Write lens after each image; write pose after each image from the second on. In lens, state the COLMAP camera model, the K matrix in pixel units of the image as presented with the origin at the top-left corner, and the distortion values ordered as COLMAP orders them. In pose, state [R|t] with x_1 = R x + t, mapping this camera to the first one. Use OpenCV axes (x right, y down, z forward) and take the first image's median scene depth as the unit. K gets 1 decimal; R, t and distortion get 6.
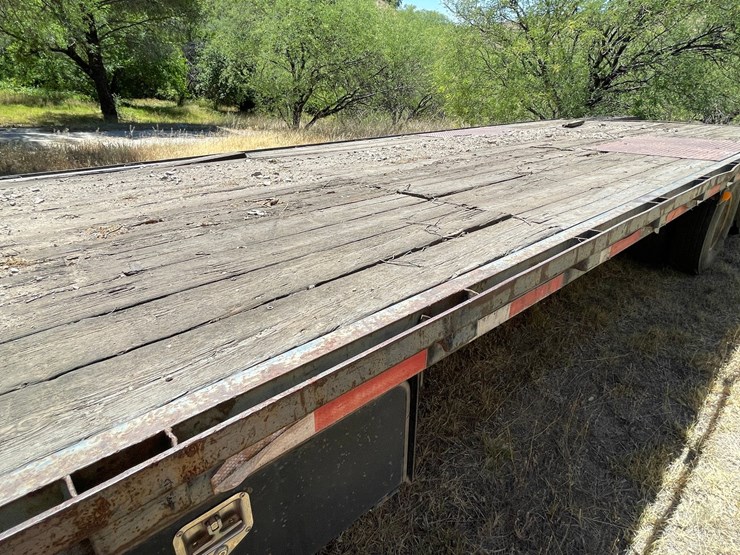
lens RADIAL K [[418.0, 0, 359.6], [0, 418.0, 276.3], [0, 0, 1]] dist [-0.001592, -0.001308]
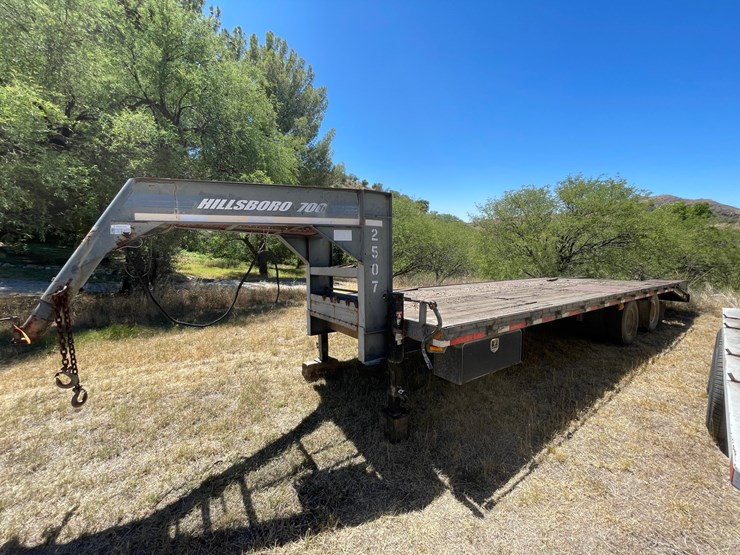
lens RADIAL K [[297.0, 0, 368.9], [0, 297.0, 279.5], [0, 0, 1]] dist [-0.000590, -0.000023]
pose [[0.994076, 0.010423, -0.108183, -0.165978], [-0.046981, 0.938797, -0.341252, 0.128762], [0.098005, 0.344313, 0.933726, -0.331146]]
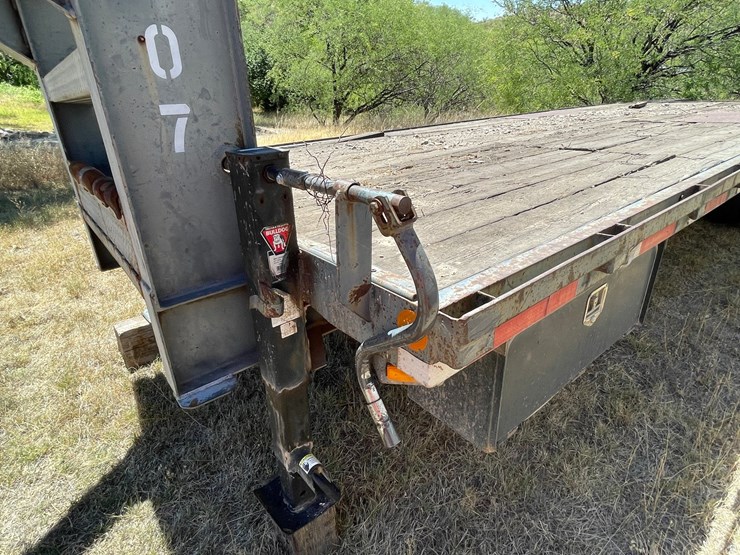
lens RADIAL K [[418.0, 0, 359.6], [0, 418.0, 276.3], [0, 0, 1]] dist [-0.001592, -0.001308]
pose [[0.999155, -0.016258, -0.037756, -0.133381], [0.016382, 0.999861, 0.002964, 0.048755], [0.037702, -0.003580, 0.999283, -0.084868]]
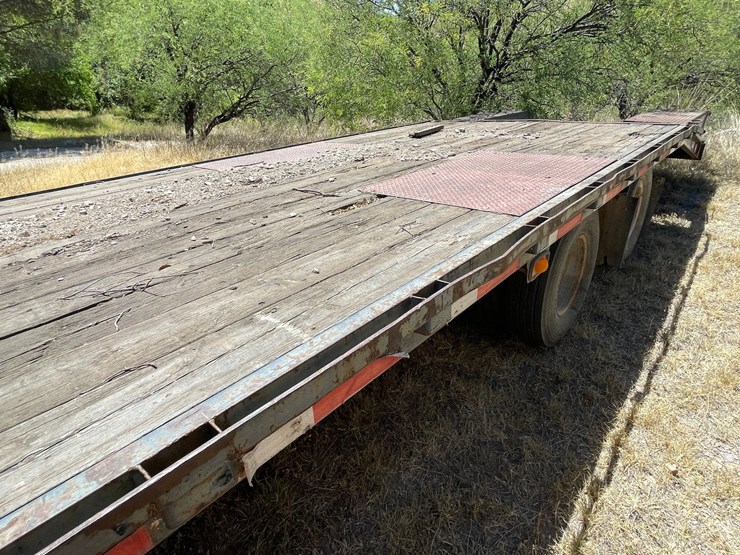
lens RADIAL K [[421.5, 0, 354.8], [0, 421.5, 279.0], [0, 0, 1]] dist [-0.001866, -0.000165]
pose [[0.992662, -0.089416, 0.081405, 0.213909], [0.088426, 0.995959, 0.015694, -0.081352], [-0.082480, -0.008381, 0.996558, 0.153344]]
